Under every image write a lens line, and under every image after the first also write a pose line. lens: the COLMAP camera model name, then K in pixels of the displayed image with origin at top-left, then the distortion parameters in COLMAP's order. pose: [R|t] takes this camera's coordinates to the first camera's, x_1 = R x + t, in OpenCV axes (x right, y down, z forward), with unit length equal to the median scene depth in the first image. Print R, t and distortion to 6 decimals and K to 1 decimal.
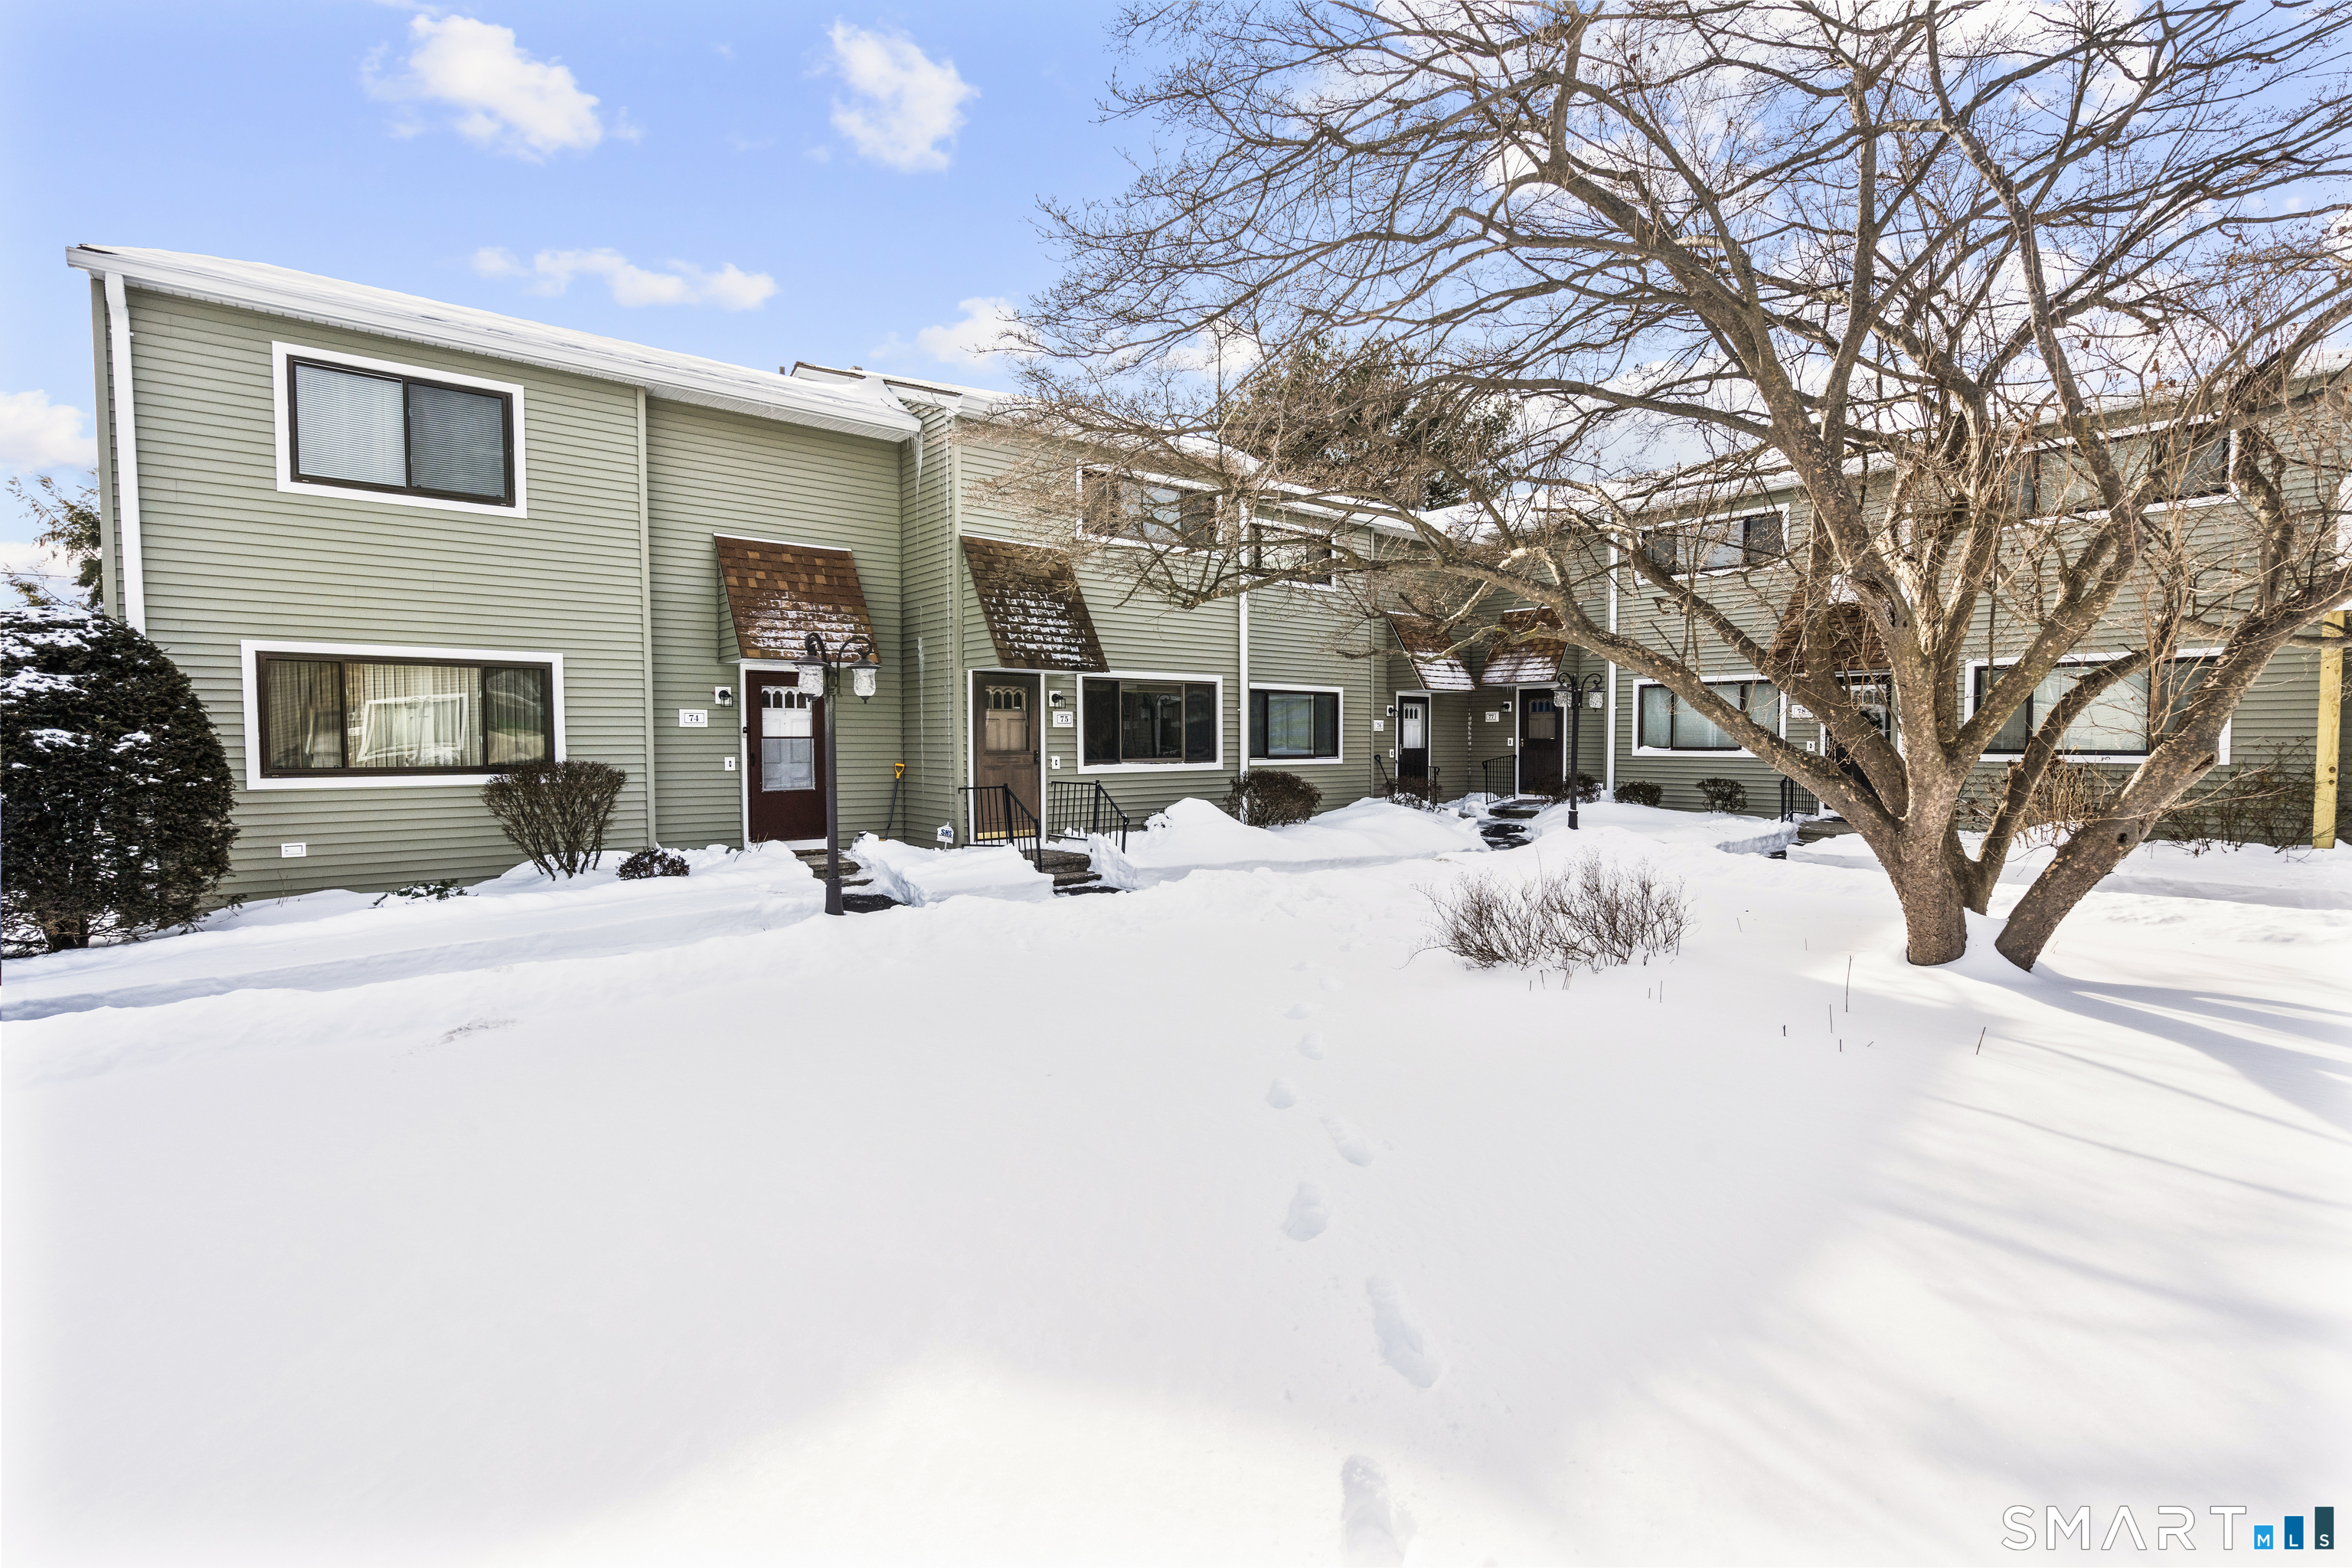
lens RADIAL K [[1060.1, 0, 1177.0], [0, 1060.1, 776.9], [0, 0, 1]] dist [-0.003441, 0.002259]
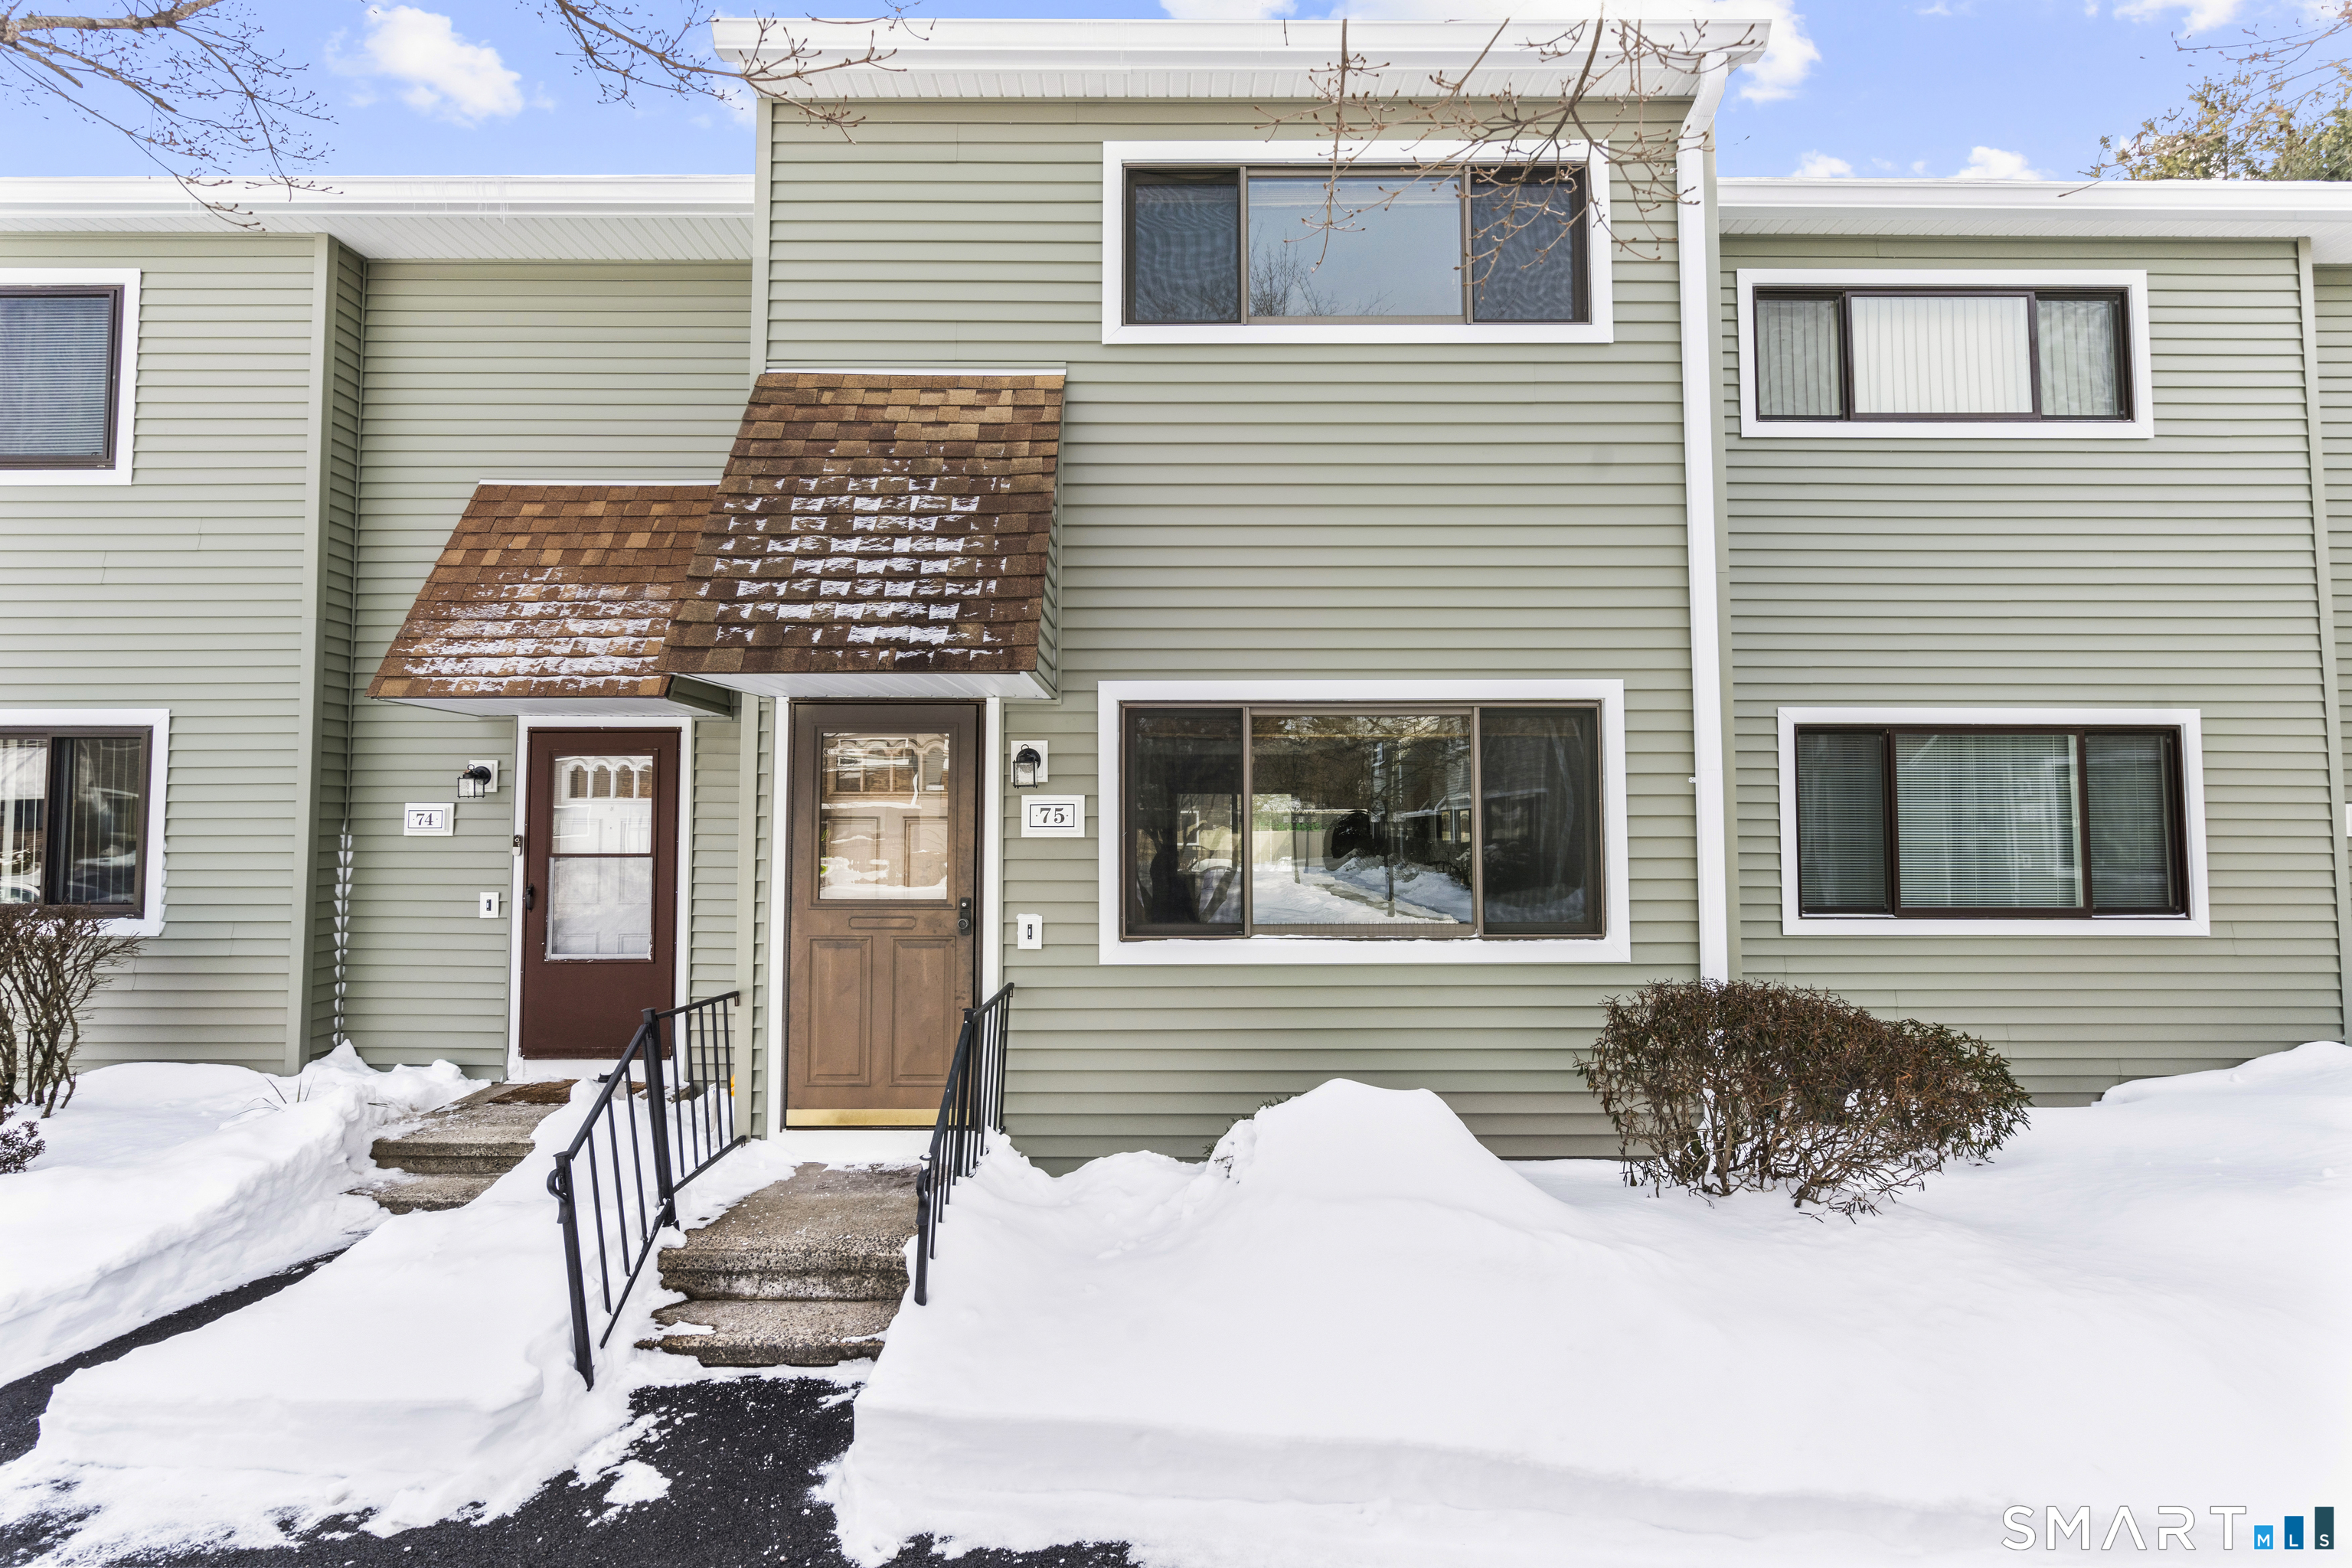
lens RADIAL K [[1060.1, 0, 1177.0], [0, 1060.1, 776.9], [0, 0, 1]] dist [-0.003441, 0.002259]
pose [[0.772691, -0.027725, -0.634176, 0.165552], [-0.023638, 0.997096, -0.072392, -0.042444], [0.634342, 0.070928, 0.769792, 0.745762]]
